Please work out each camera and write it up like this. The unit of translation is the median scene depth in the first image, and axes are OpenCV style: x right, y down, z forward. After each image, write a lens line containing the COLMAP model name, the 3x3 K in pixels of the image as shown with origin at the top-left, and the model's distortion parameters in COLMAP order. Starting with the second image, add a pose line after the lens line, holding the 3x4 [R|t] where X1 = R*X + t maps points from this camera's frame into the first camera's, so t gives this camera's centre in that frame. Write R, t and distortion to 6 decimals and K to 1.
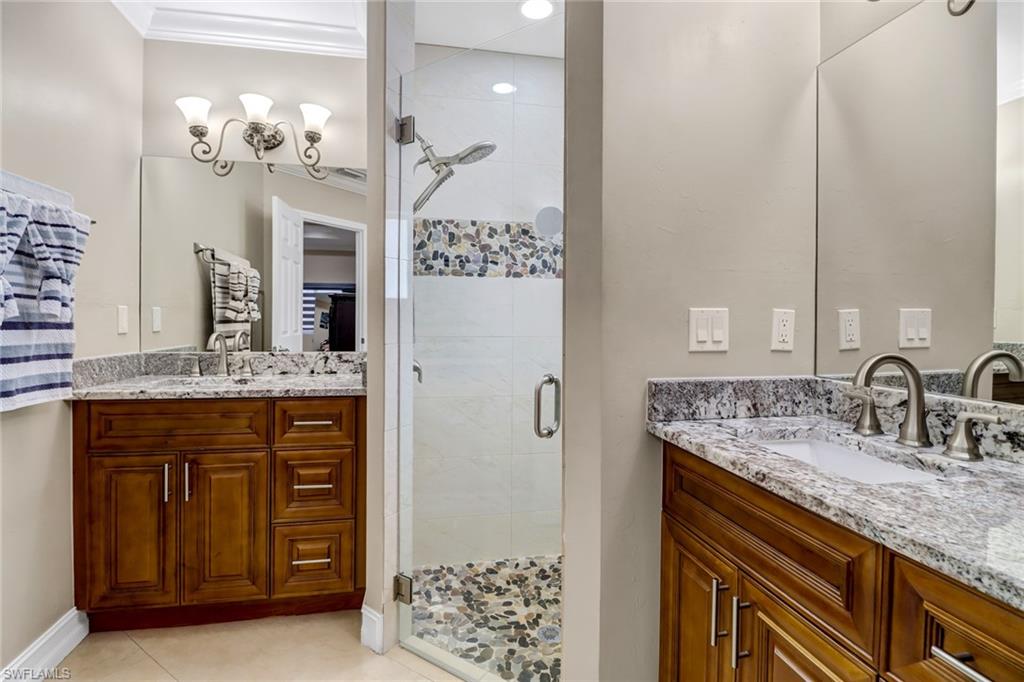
lens RADIAL K [[483.2, 0, 482.0], [0, 483.2, 323.5], [0, 0, 1]] dist [-0.003068, -0.007266]
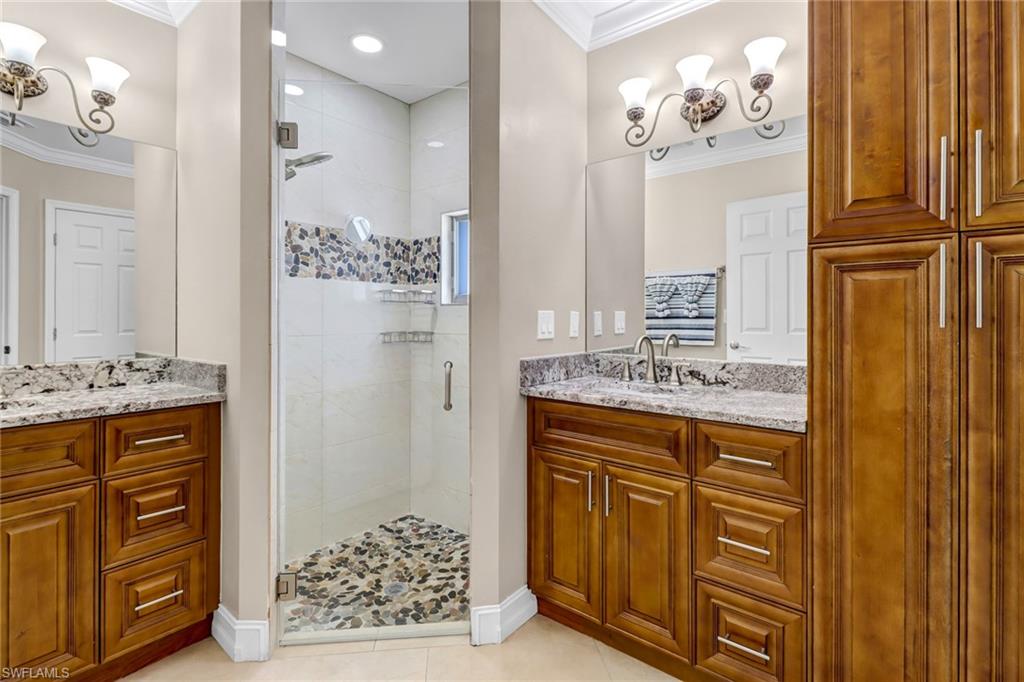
lens RADIAL K [[483.2, 0, 483.0], [0, 483.2, 318.1], [0, 0, 1]] dist [-0.003068, -0.007266]
pose [[0.773873, -0.006805, 0.633305, -0.443421], [0.011084, 0.999935, -0.002799, -0.004215], [-0.633244, 0.009186, 0.773897, -0.041723]]
